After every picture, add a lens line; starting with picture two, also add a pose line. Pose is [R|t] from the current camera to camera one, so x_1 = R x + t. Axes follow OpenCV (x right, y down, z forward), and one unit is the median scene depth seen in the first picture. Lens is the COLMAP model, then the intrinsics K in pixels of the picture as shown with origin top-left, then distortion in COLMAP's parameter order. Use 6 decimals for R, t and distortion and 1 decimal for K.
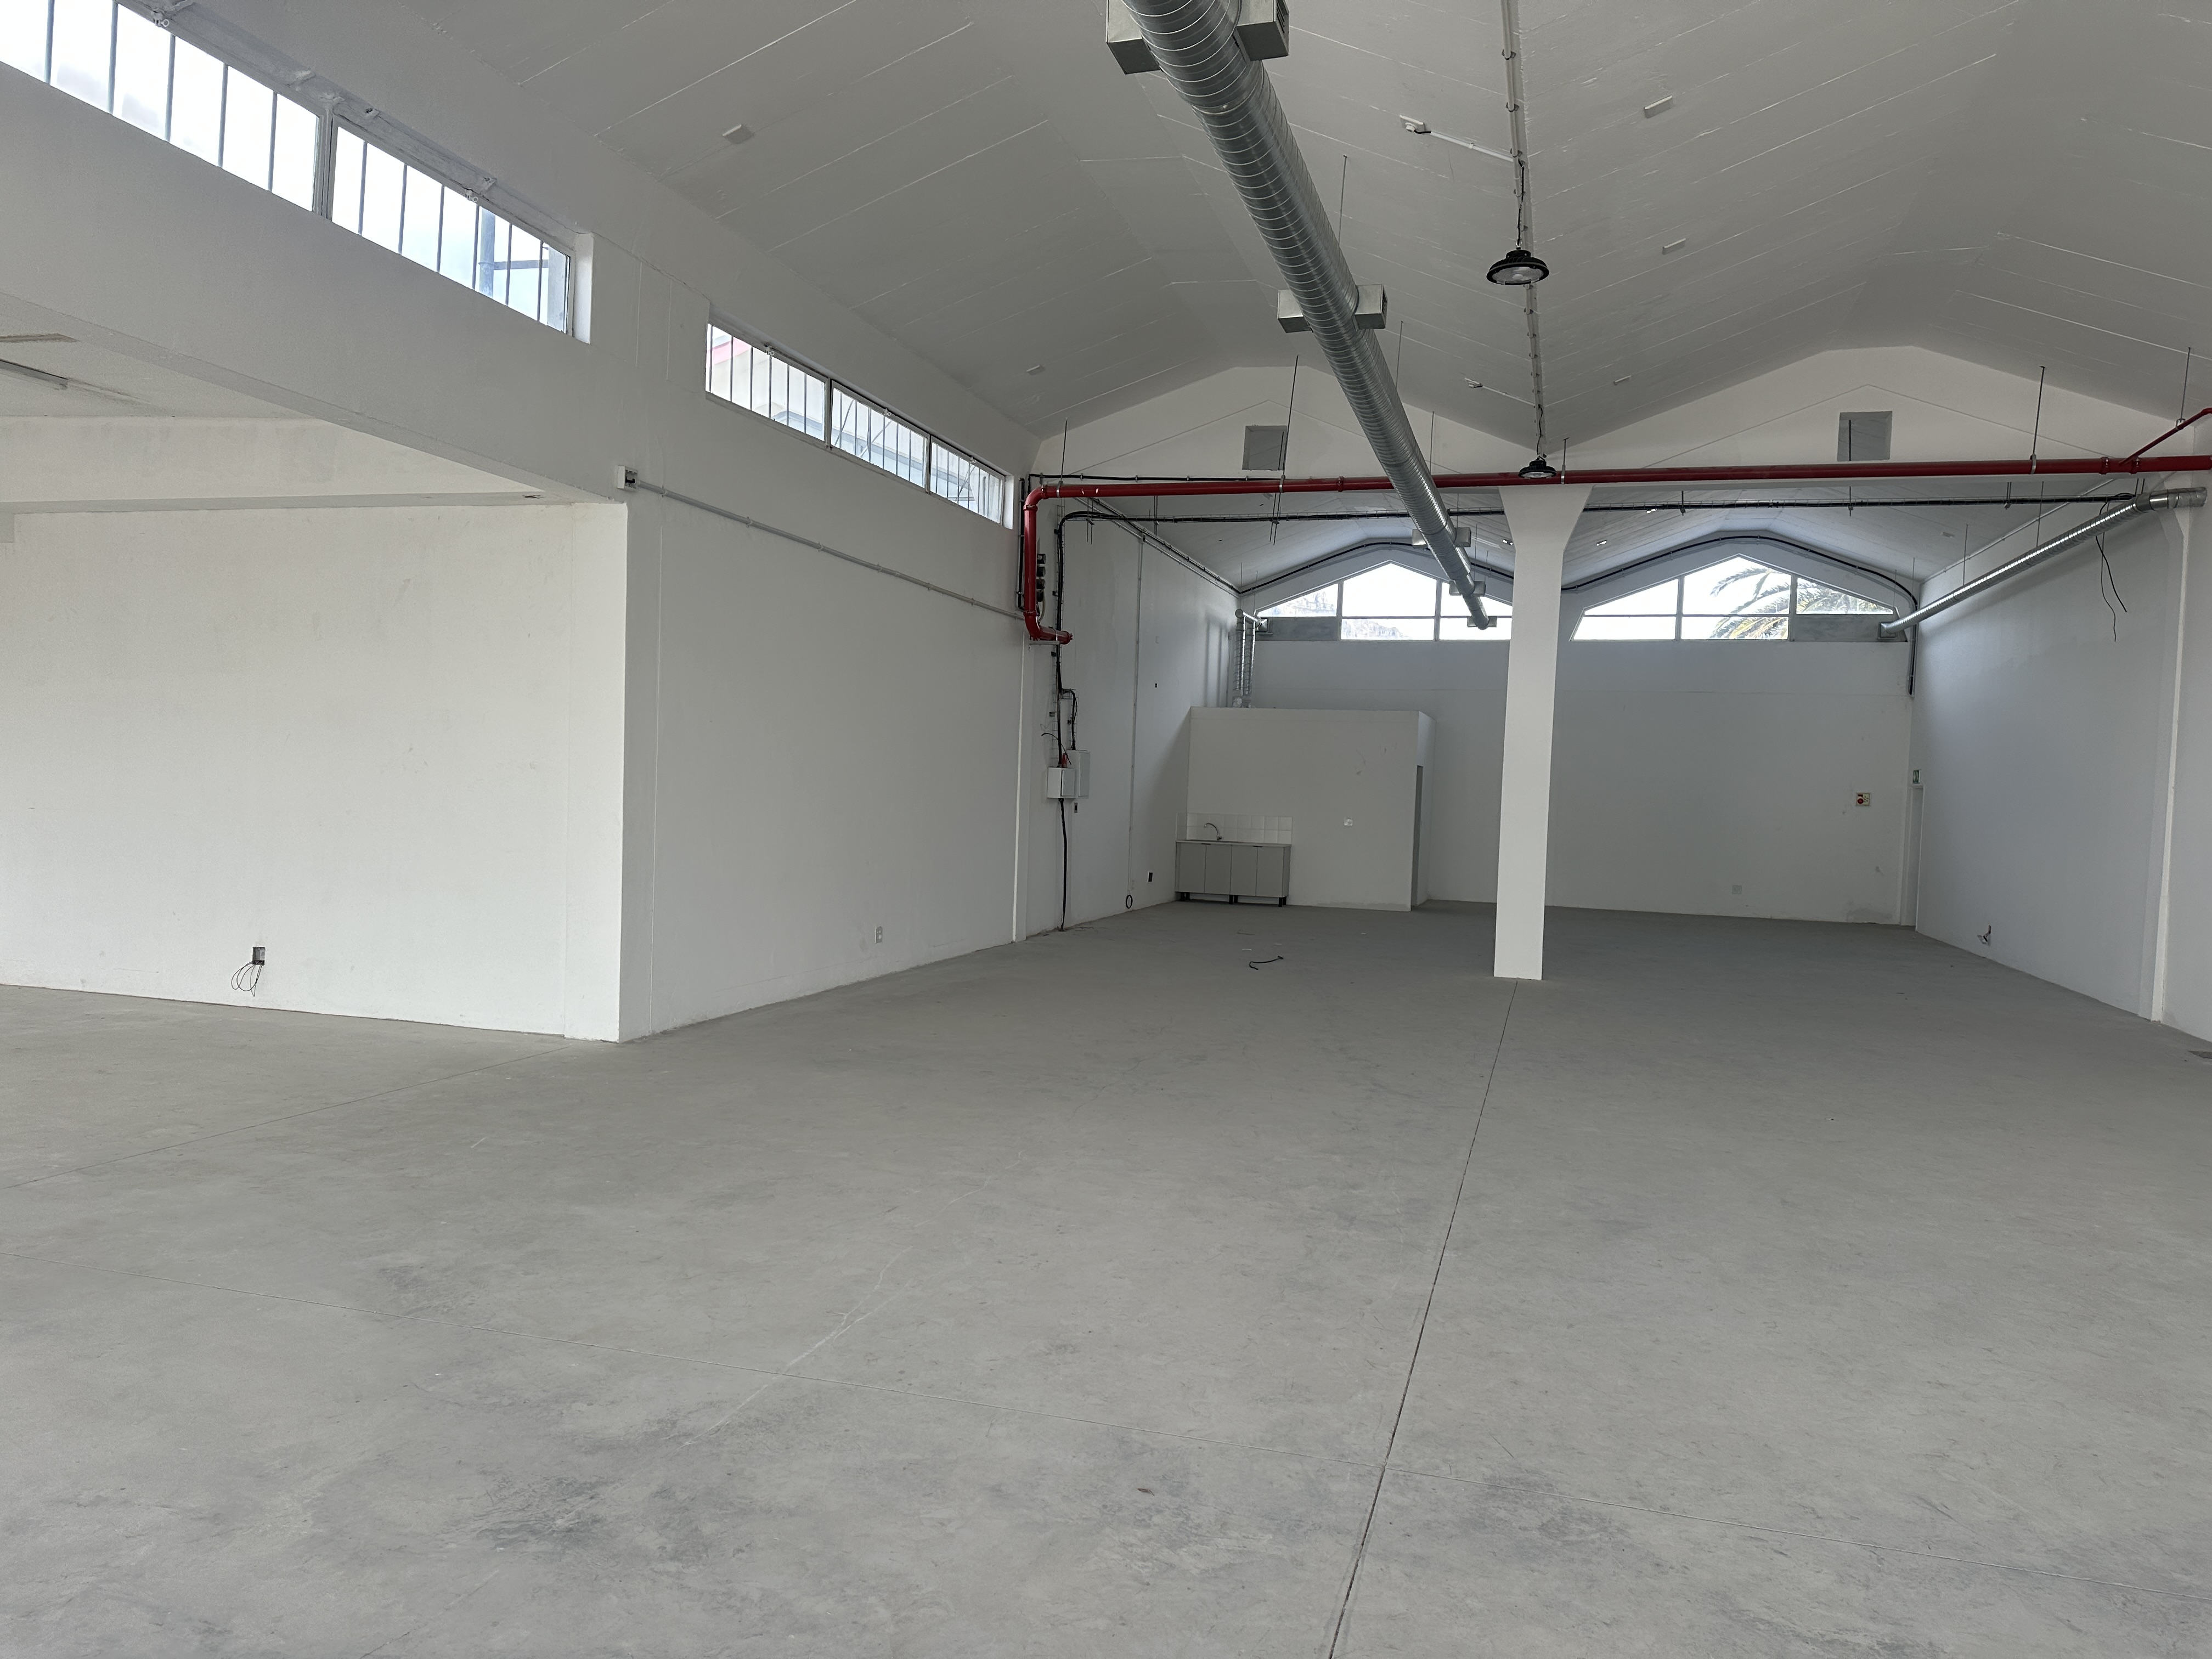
lens RADIAL K [[1497.9, 0, 1107.4], [0, 1497.9, 862.7], [0, 0, 1]] dist [0.005939, -0.023121]
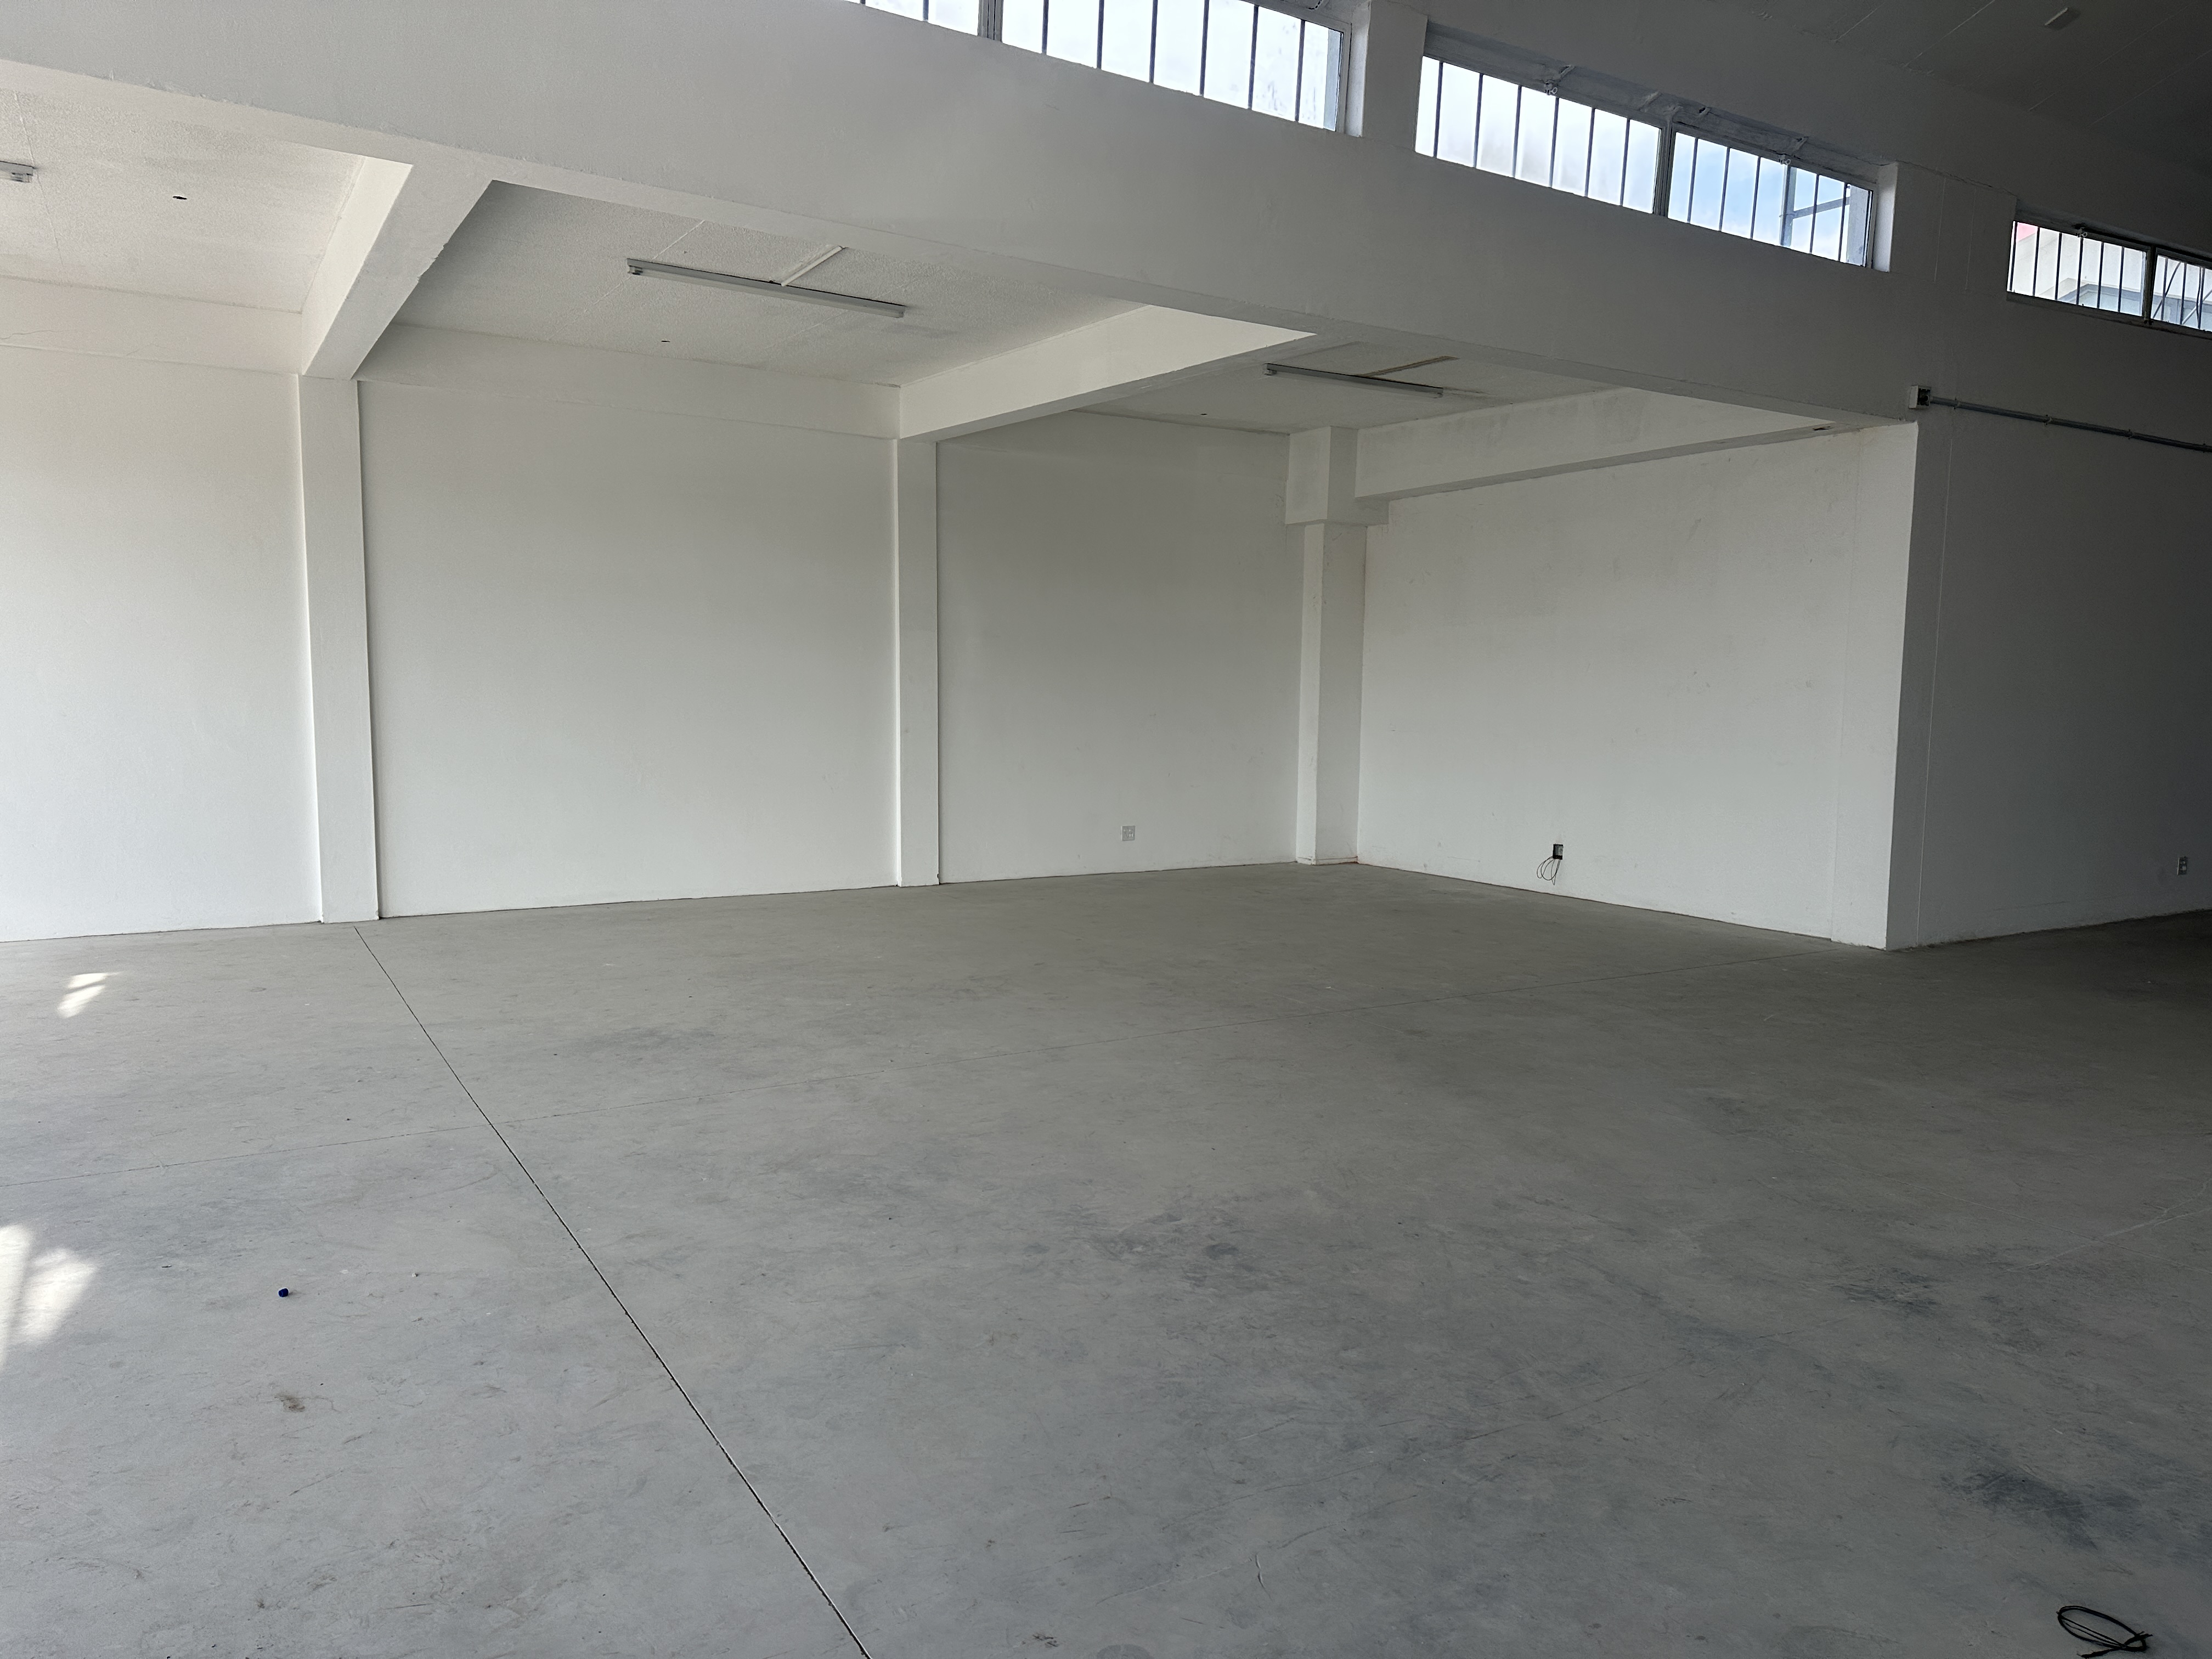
lens RADIAL K [[1497.9, 0, 1107.4], [0, 1497.9, 862.7], [0, 0, 1]] dist [0.005939, -0.023121]
pose [[0.722192, 0.053078, -0.689653, -0.003733], [-0.018723, 0.998186, 0.057218, 0.013014], [0.691439, -0.028410, 0.721876, -0.152161]]
